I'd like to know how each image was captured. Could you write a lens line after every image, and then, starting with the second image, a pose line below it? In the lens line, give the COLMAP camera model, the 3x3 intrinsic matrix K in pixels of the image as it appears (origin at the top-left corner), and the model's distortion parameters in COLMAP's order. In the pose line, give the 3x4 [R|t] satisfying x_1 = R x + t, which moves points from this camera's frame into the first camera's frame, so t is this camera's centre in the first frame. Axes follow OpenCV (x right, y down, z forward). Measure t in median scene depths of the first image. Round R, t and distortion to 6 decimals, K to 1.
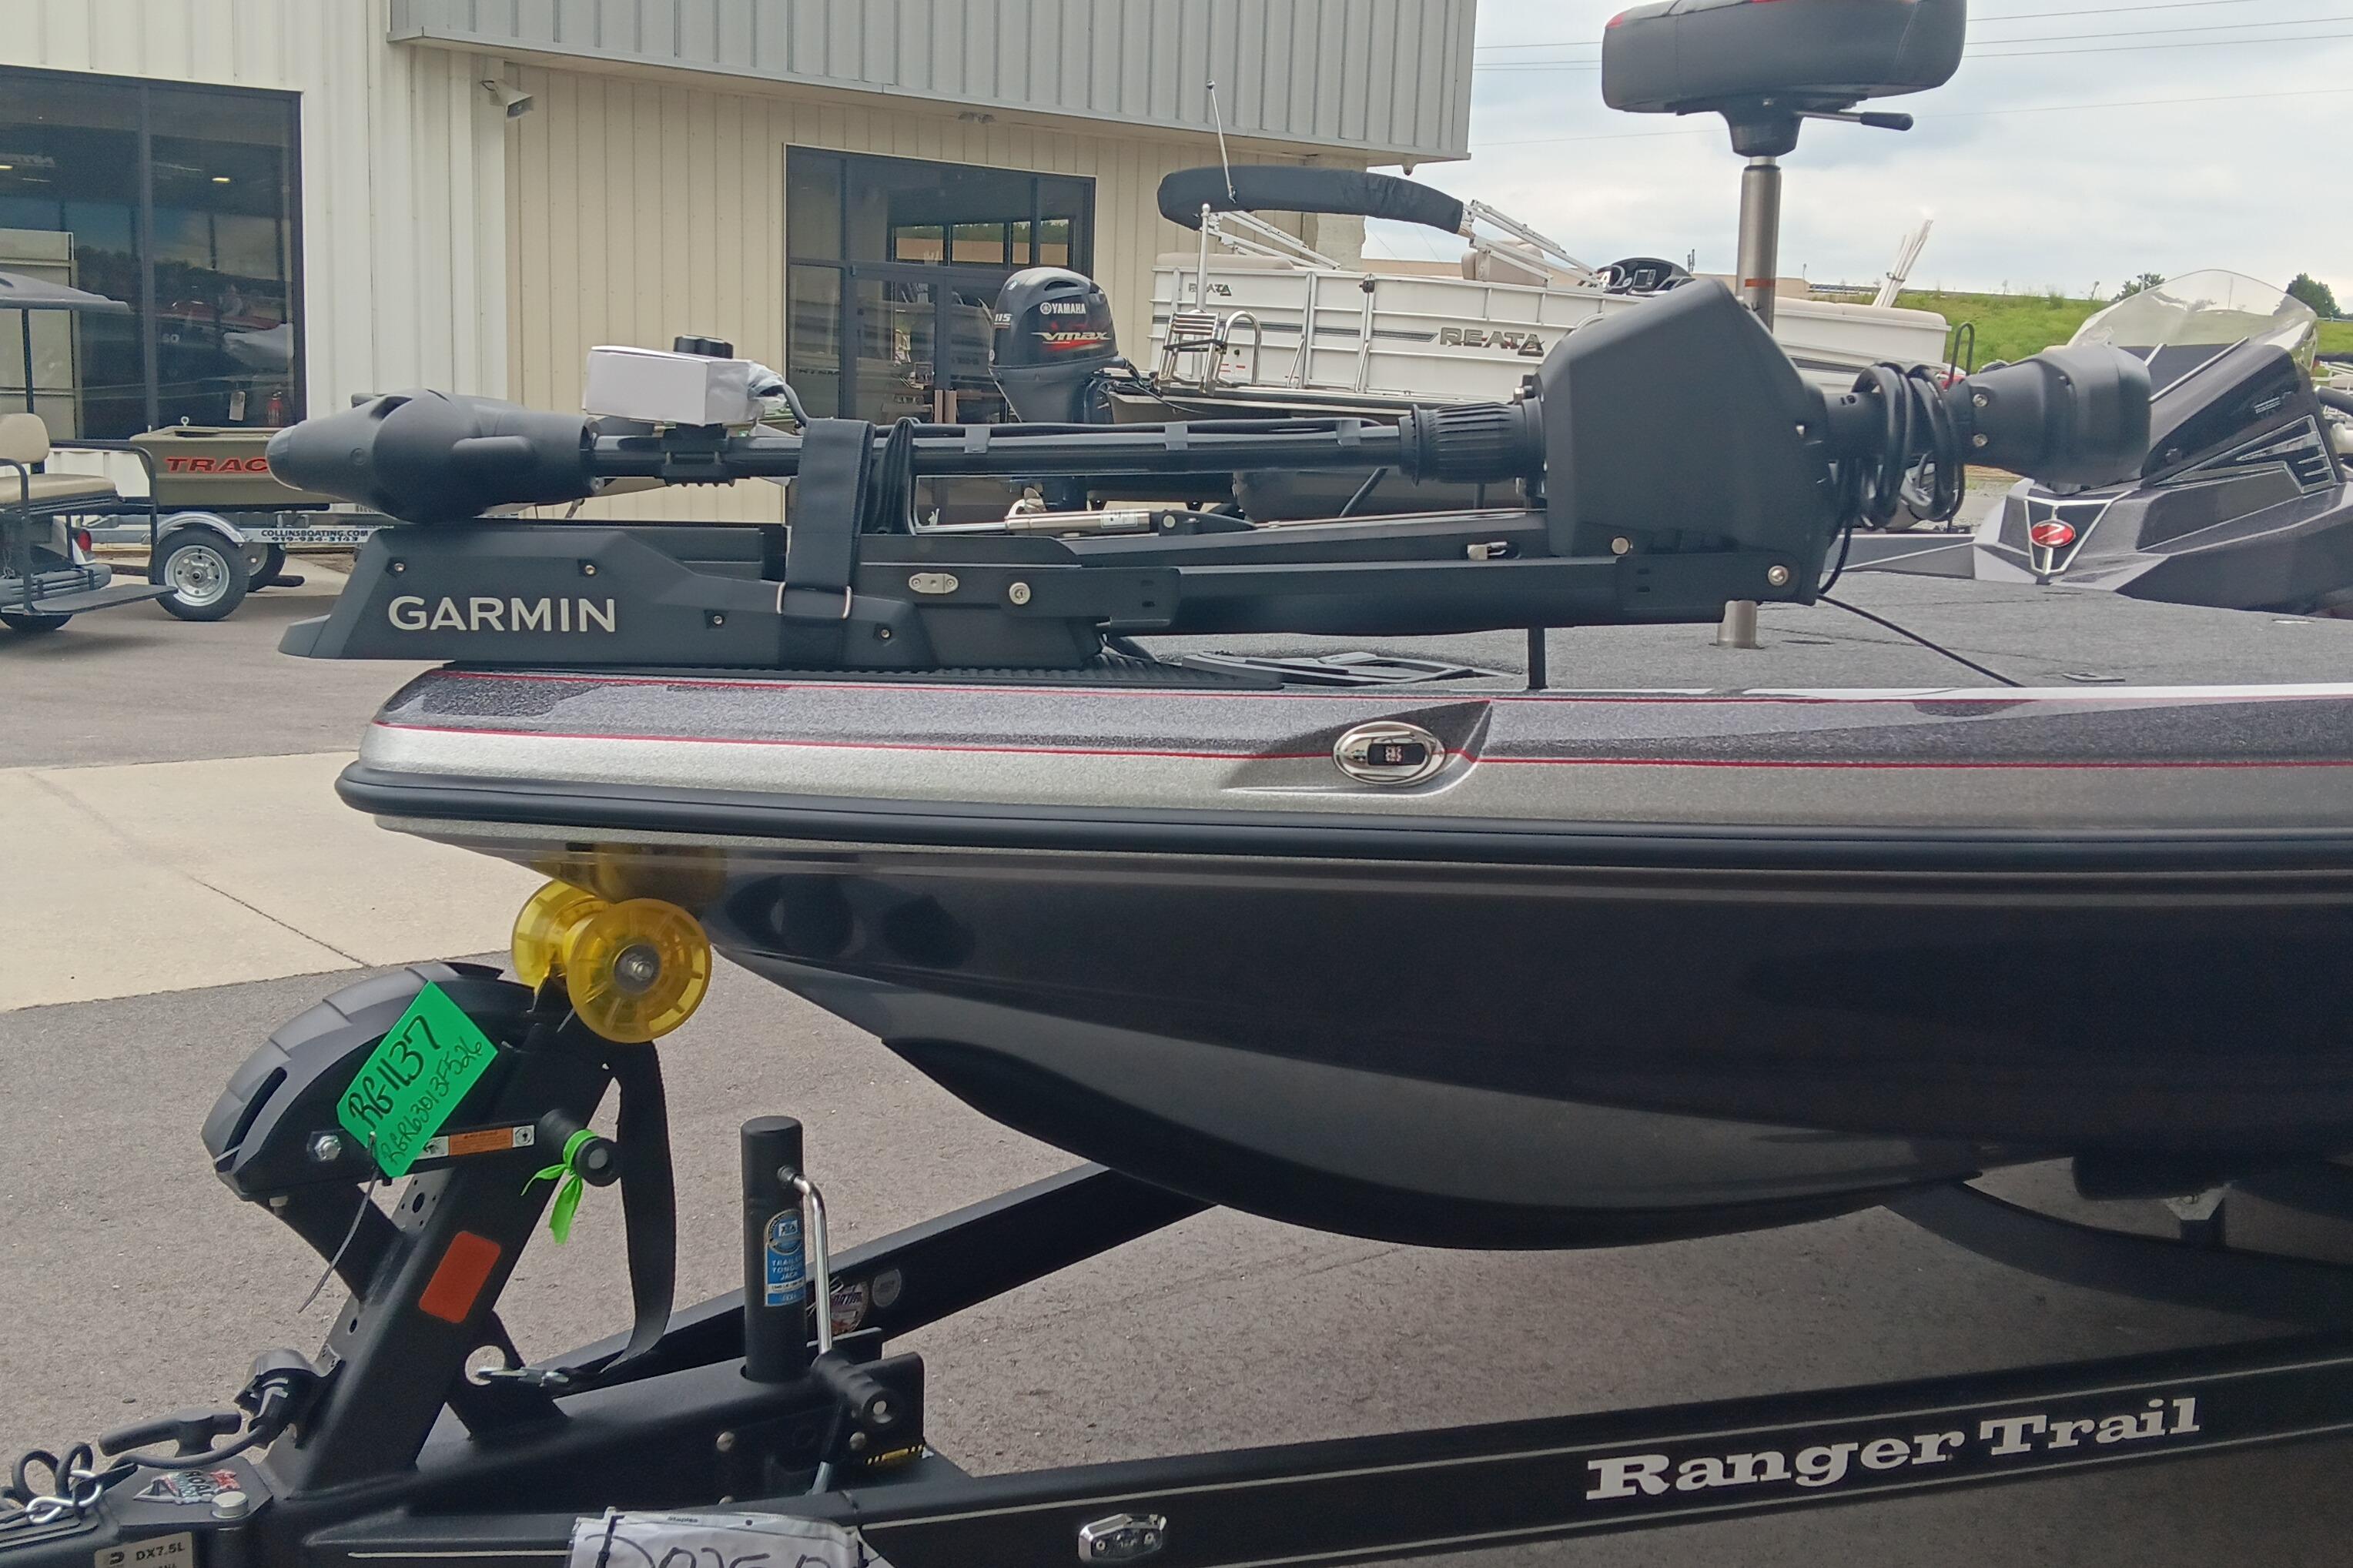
lens RADIAL K [[2379.3, 0, 1173.1], [0, 2379.3, 793.8], [0, 0, 1]] dist [0.150032, -0.365153]
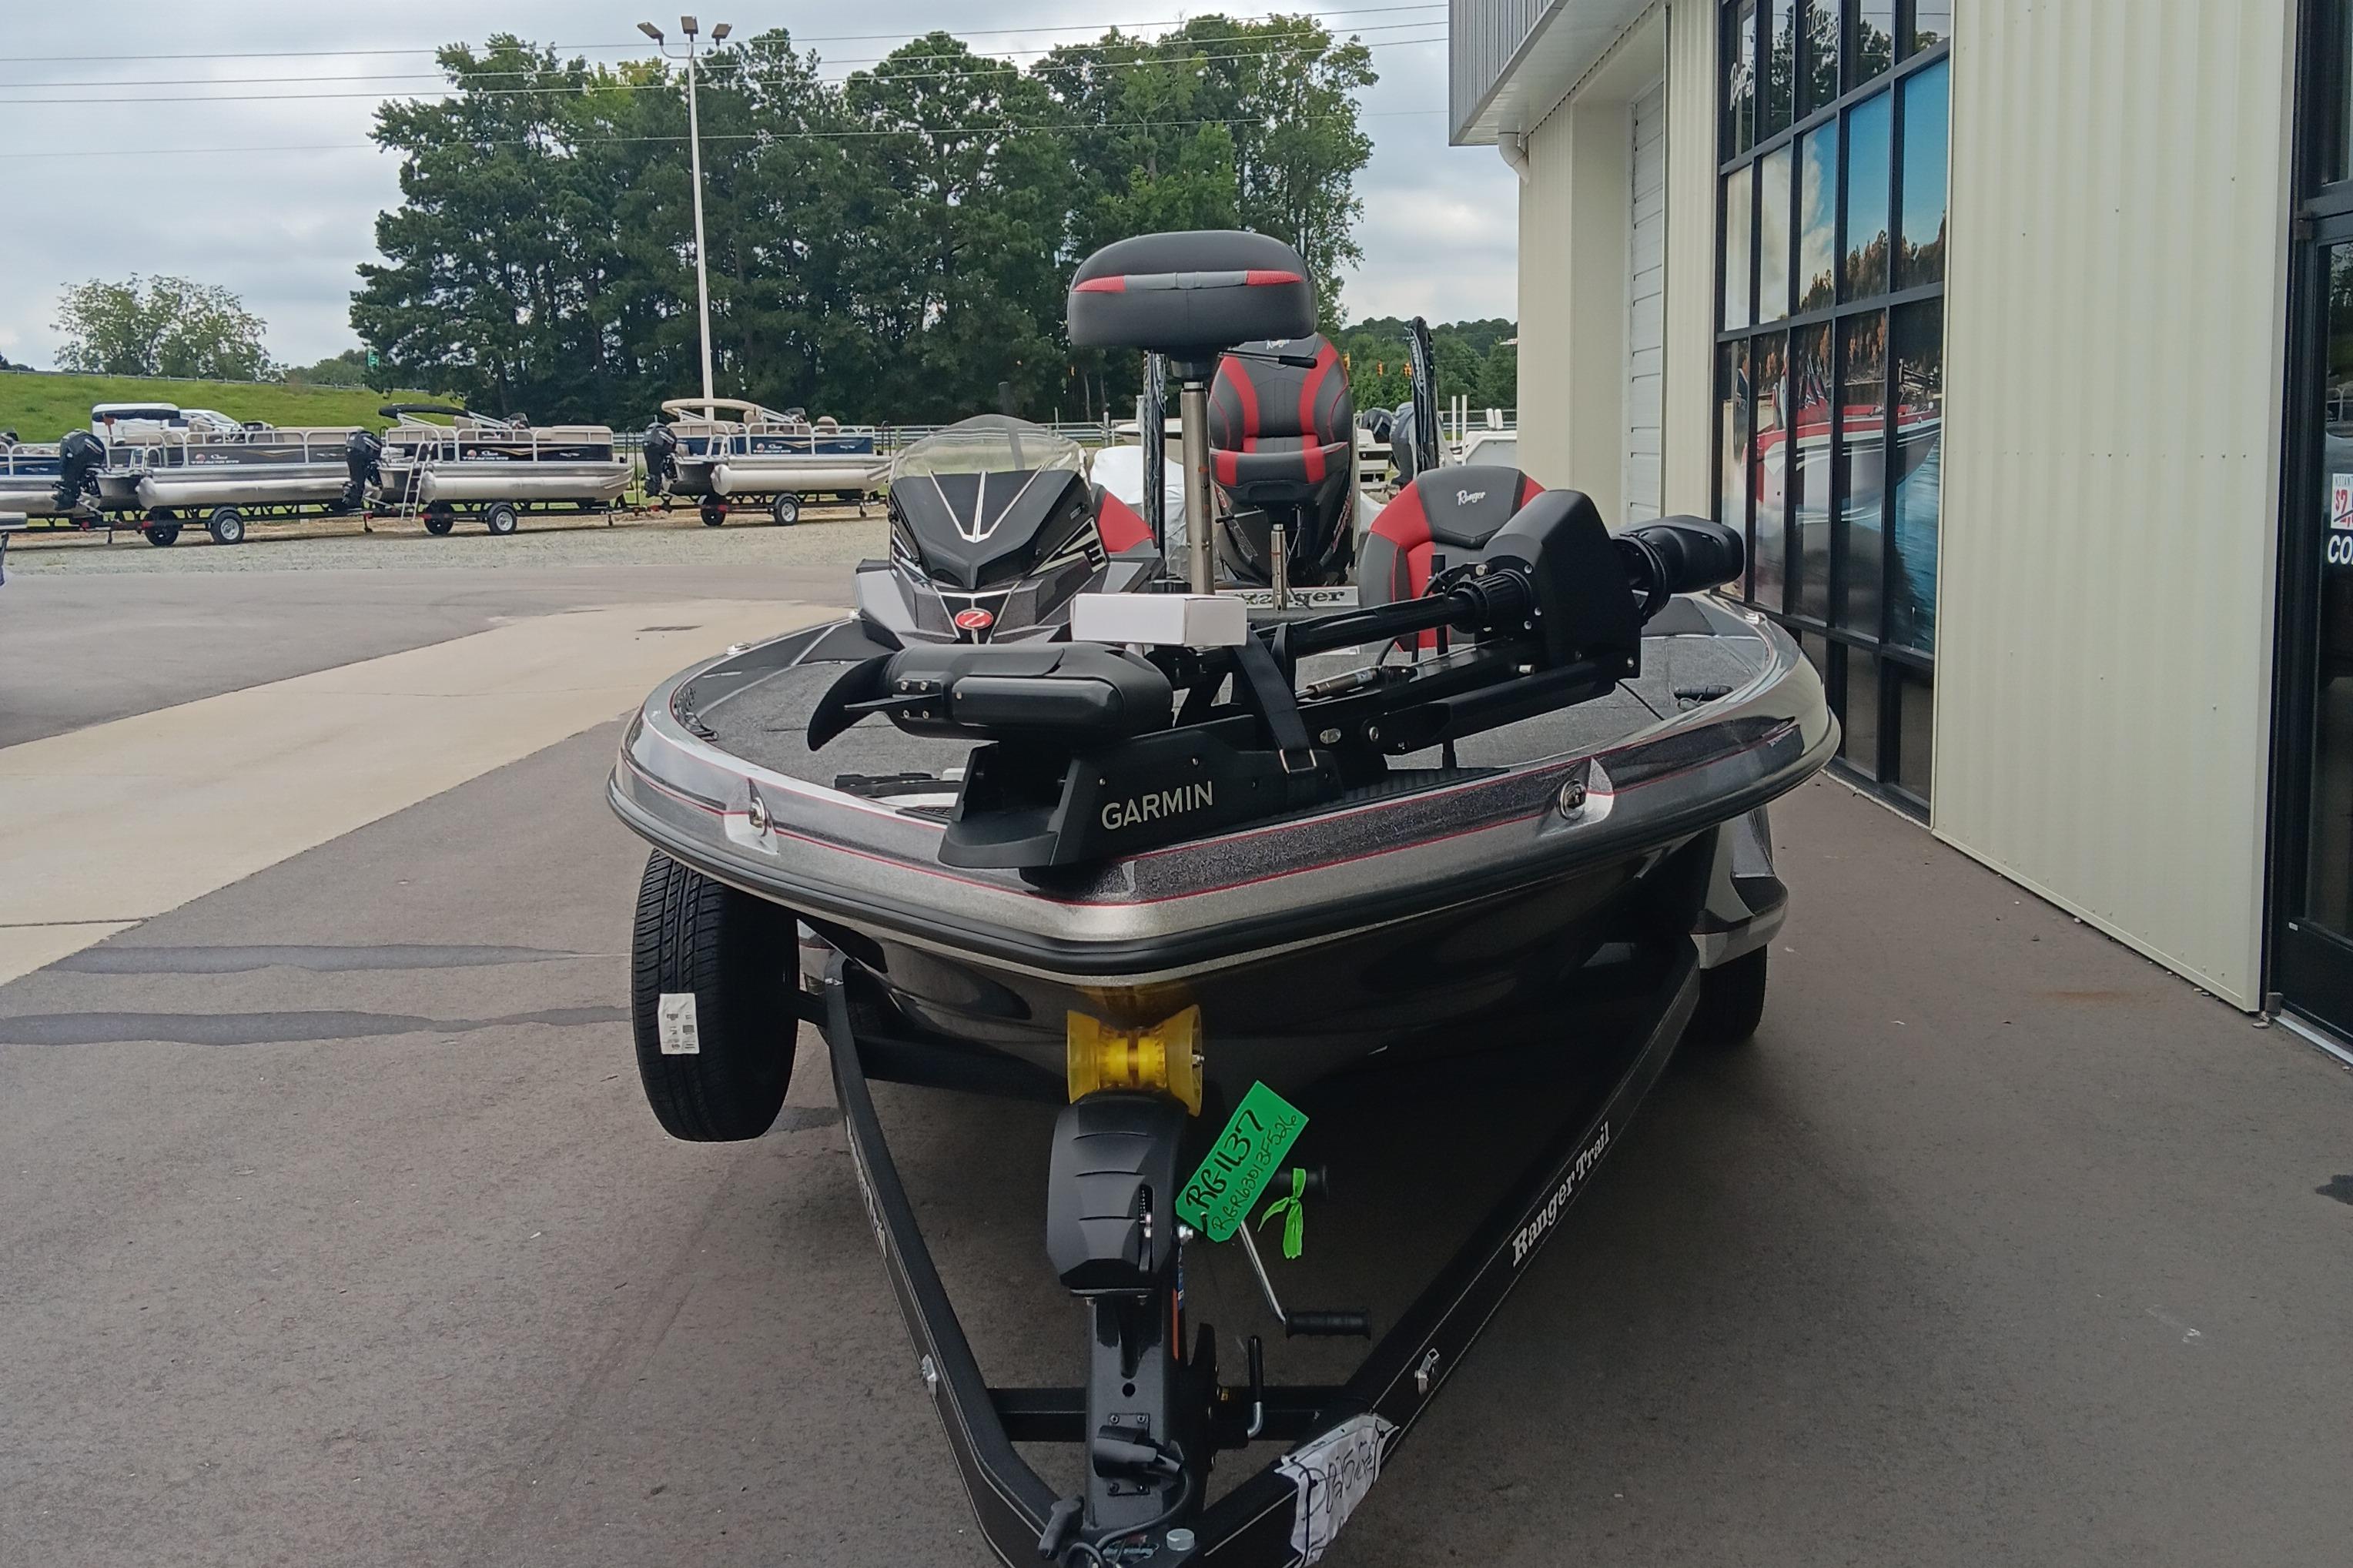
lens RADIAL K [[2379.3, 0, 1173.1], [0, 2379.3, 793.8], [0, 0, 1]] dist [0.150032, -0.365153]
pose [[0.632763, -0.154967, 0.758680, -0.642711], [0.170008, 0.983667, 0.059131, -0.079959], [-0.755452, 0.091565, 0.648774, 0.080633]]
